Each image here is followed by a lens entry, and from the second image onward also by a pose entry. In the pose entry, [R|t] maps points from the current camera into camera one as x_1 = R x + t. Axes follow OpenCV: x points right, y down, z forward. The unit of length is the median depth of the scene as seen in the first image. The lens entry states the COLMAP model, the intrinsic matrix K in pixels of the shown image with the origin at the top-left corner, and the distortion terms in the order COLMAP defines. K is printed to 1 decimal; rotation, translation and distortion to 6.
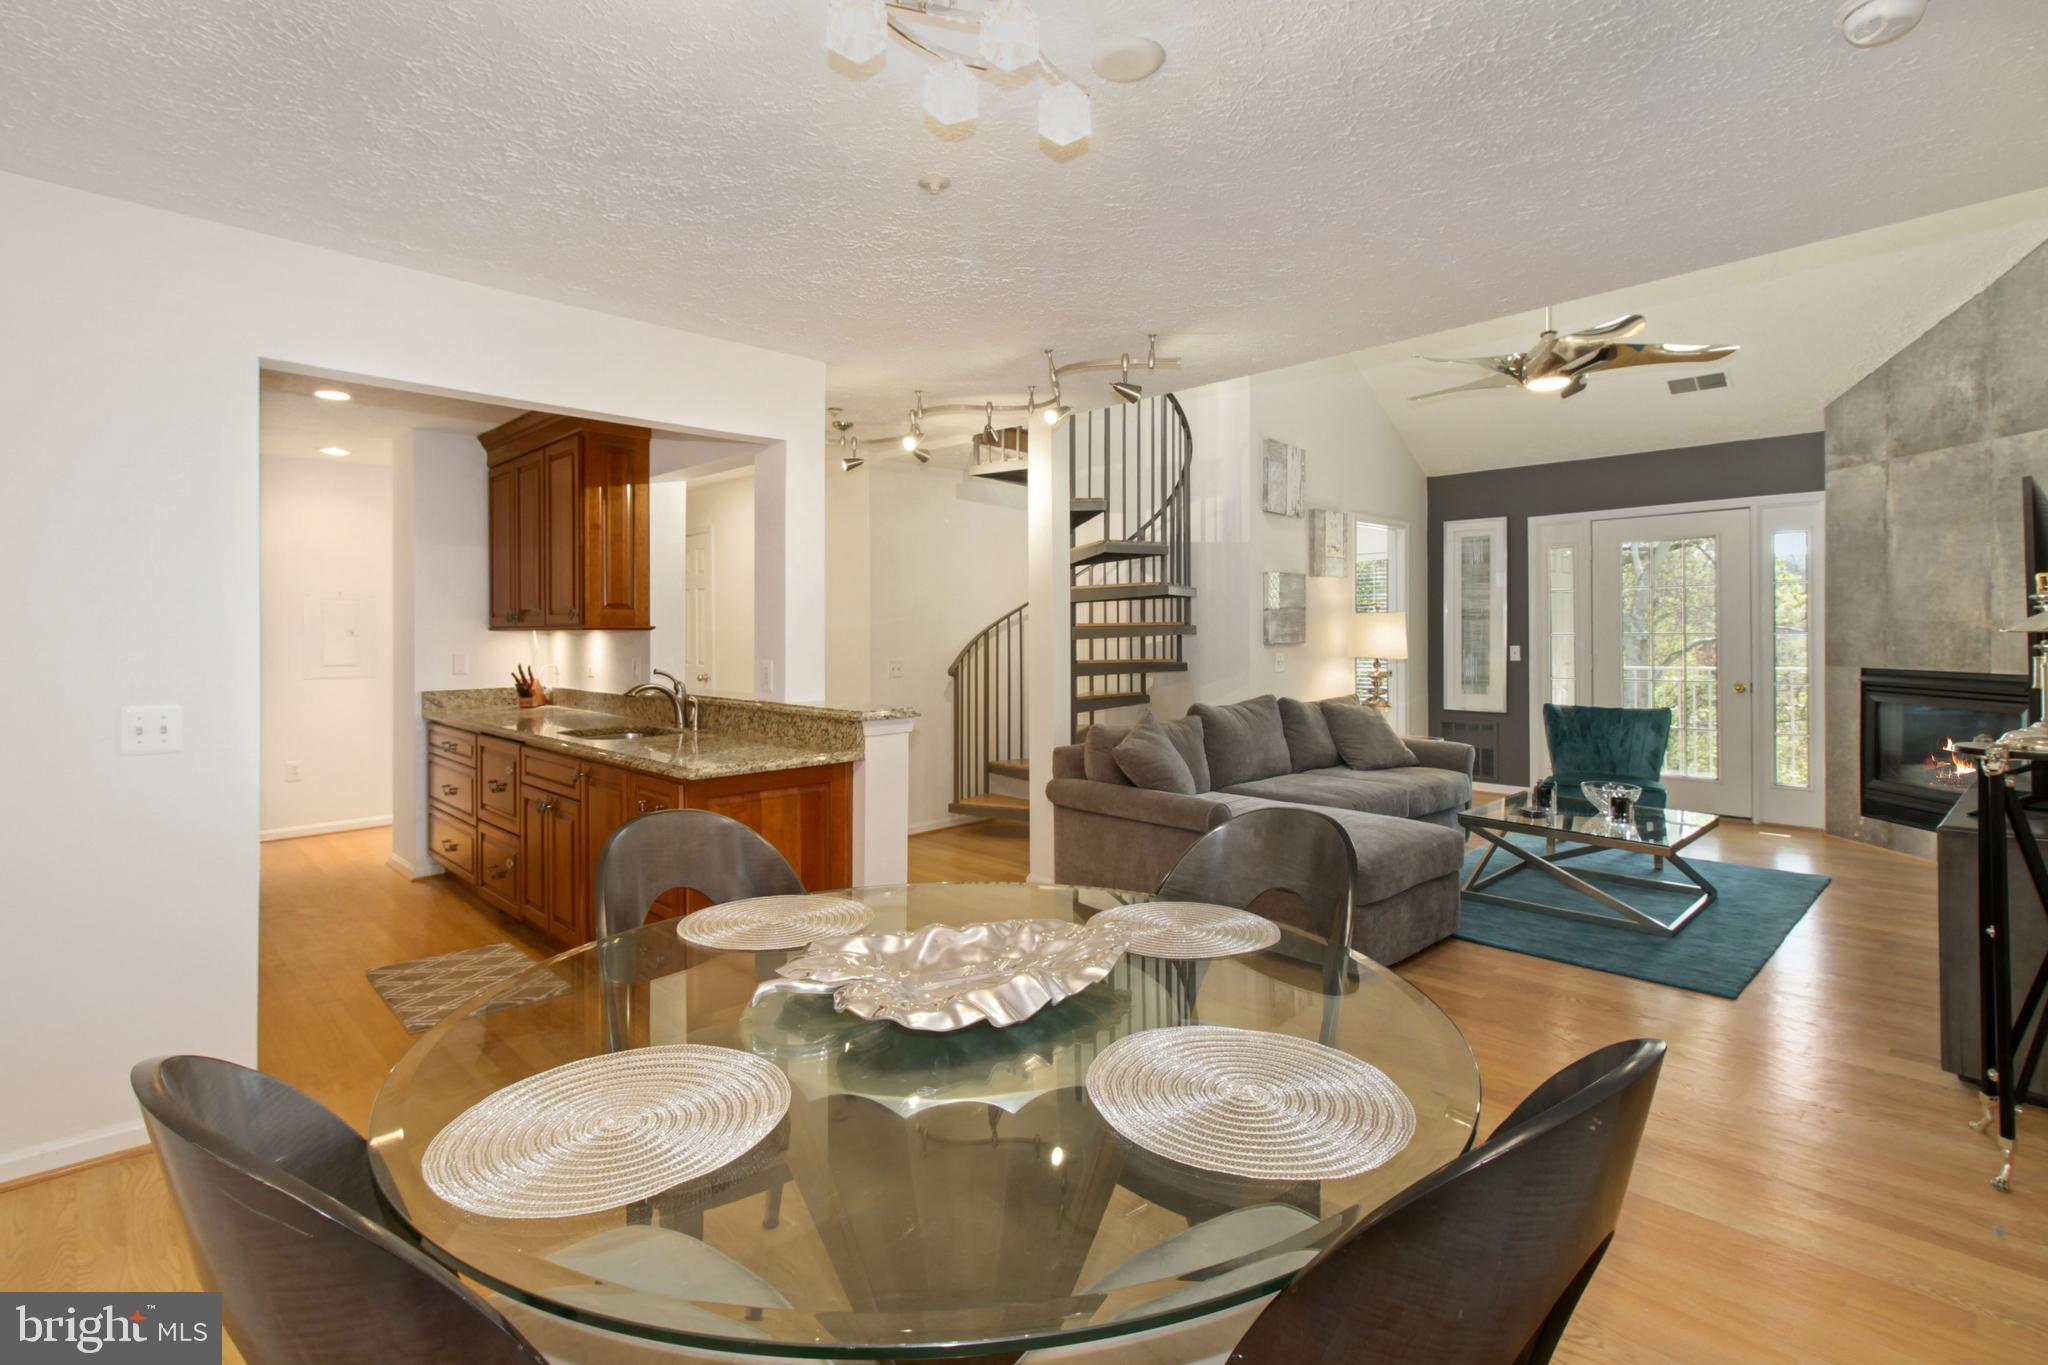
lens RADIAL K [[966.8, 0, 1009.2], [0, 966.8, 637.2], [0, 0, 1]] dist [-0.002052, -0.000160]
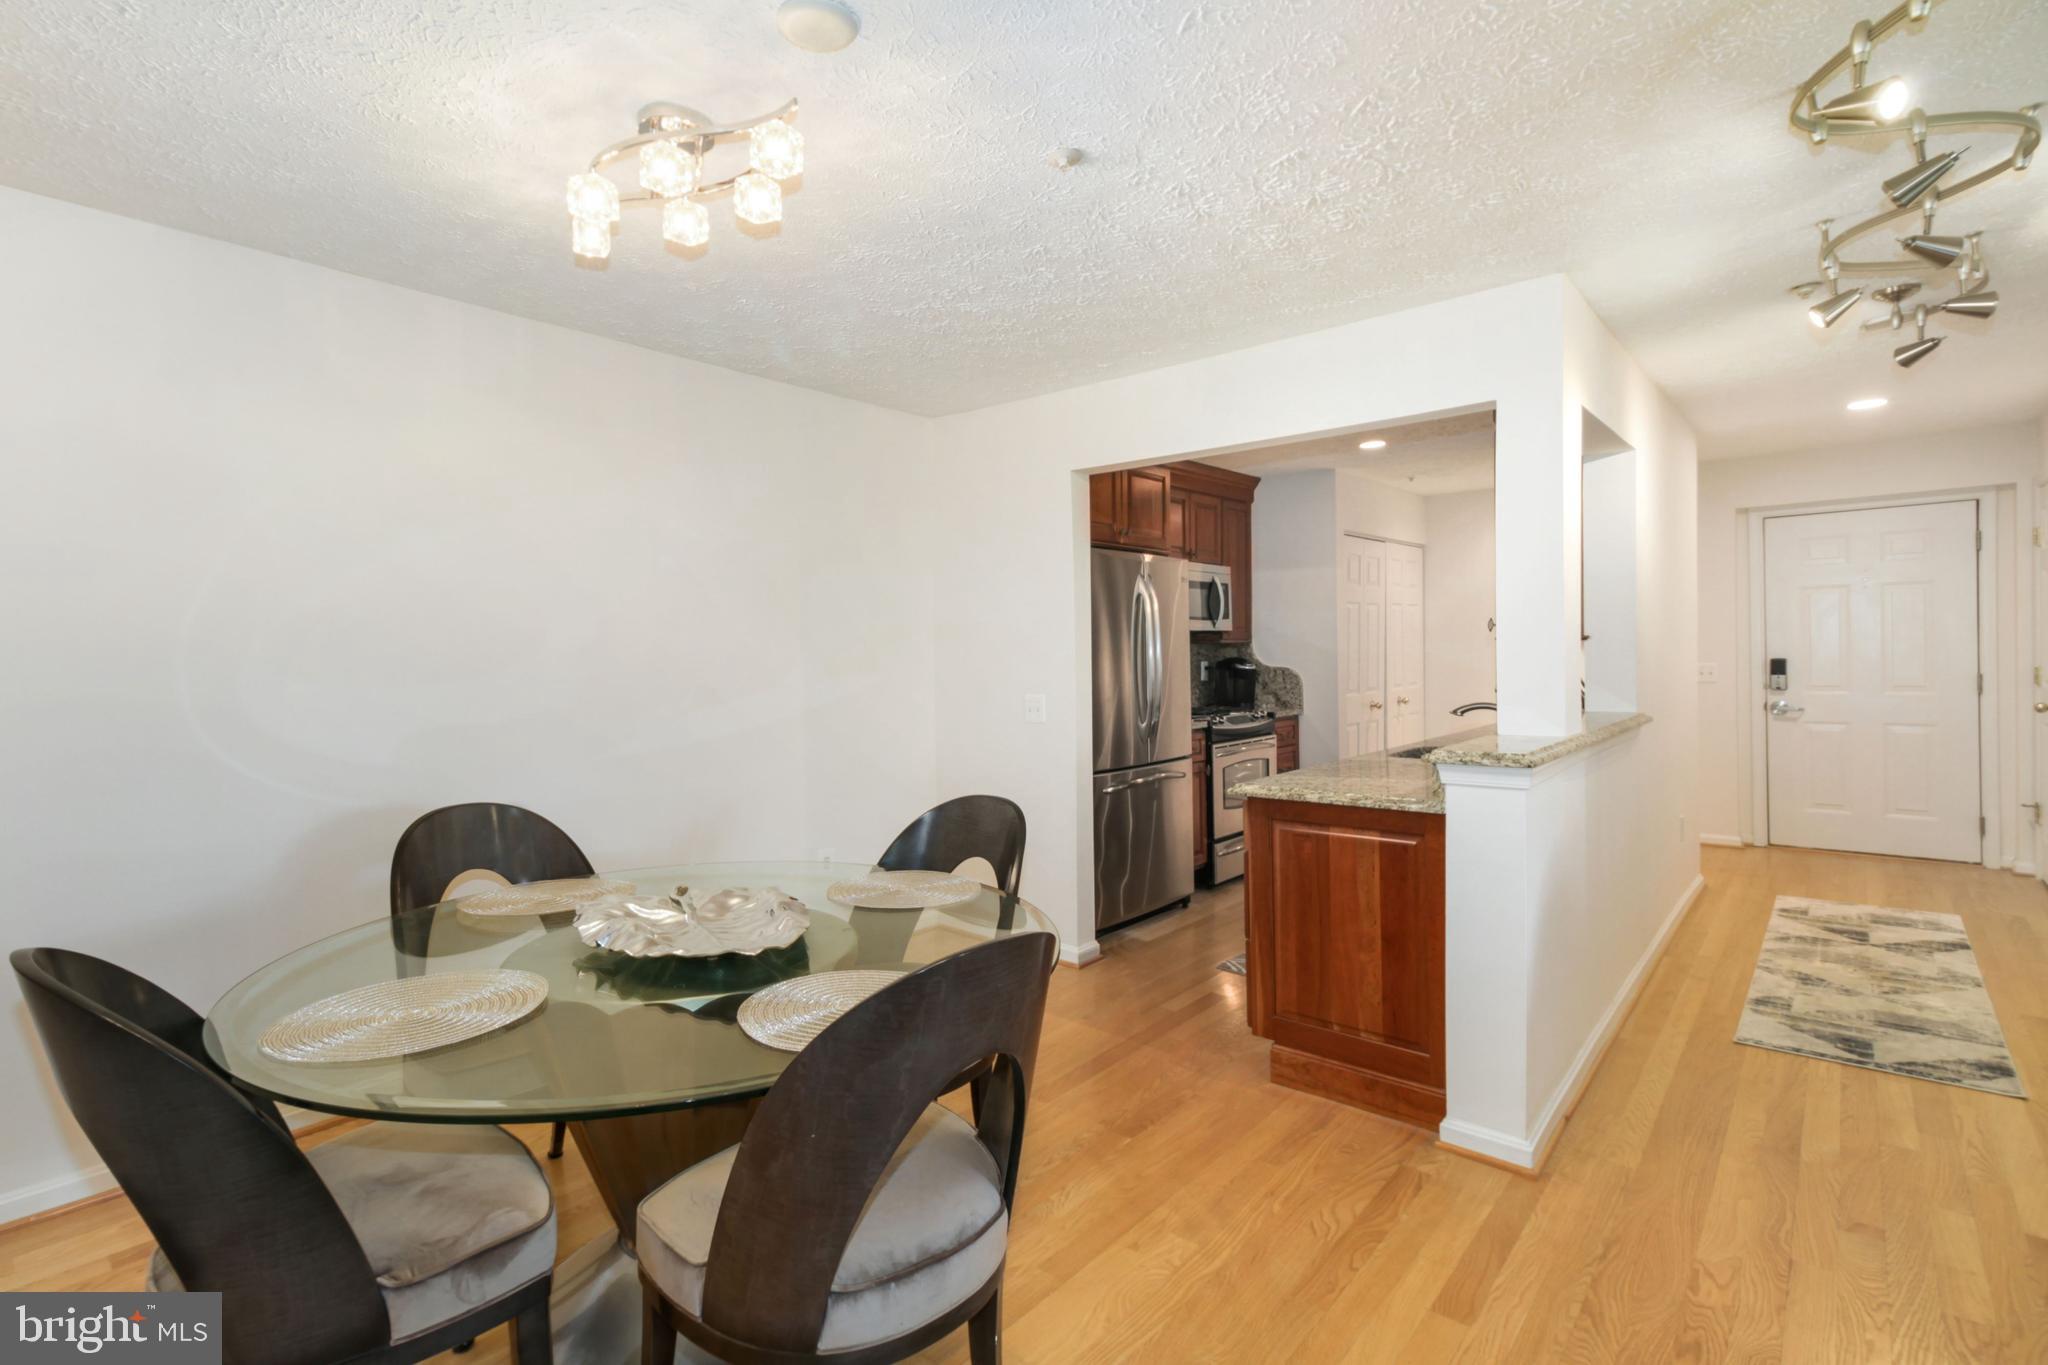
lens RADIAL K [[975.5, 0, 1019.3], [0, 975.5, 659.8], [0, 0, 1]] dist [0.014339, 0.001111]
pose [[0.097033, 0.009998, -0.995231, 0.356961], [0.009078, 0.999899, 0.010930, -0.003835], [0.995240, -0.010095, 0.096933, 0.365886]]
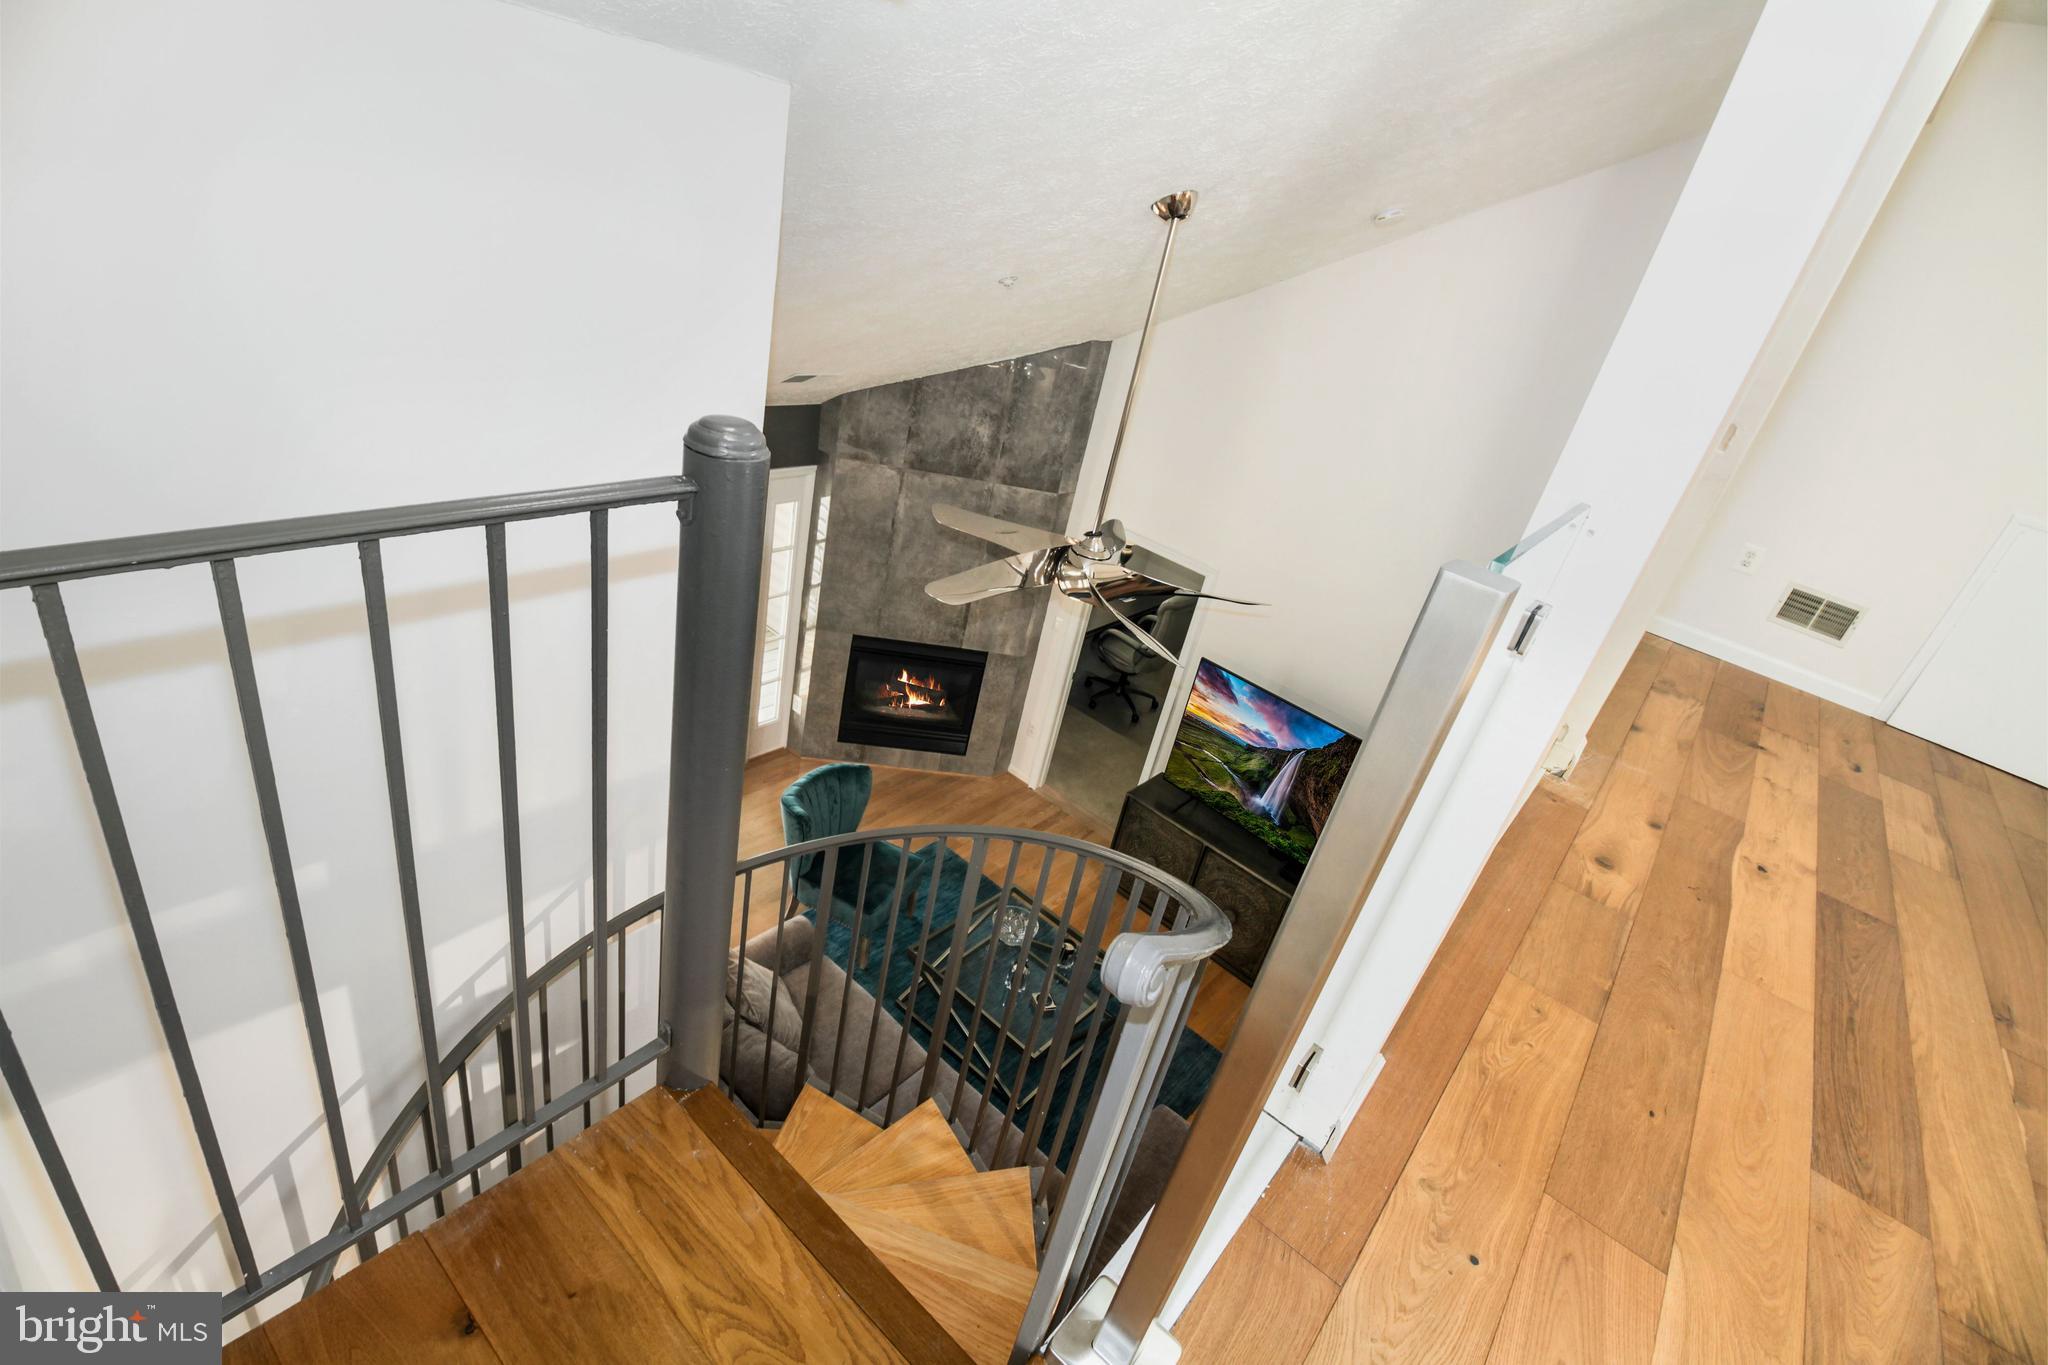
lens RADIAL K [[954.2, 0, 1012.4], [0, 954.2, 676.9], [0, 0, 1]] dist [-0.000374, -0.000446]
pose [[-0.109116, -0.481035, 0.869884, -0.156061], [-0.193380, 0.868662, 0.456103, -0.492825], [-0.975037, -0.118451, -0.187808, 1.049660]]
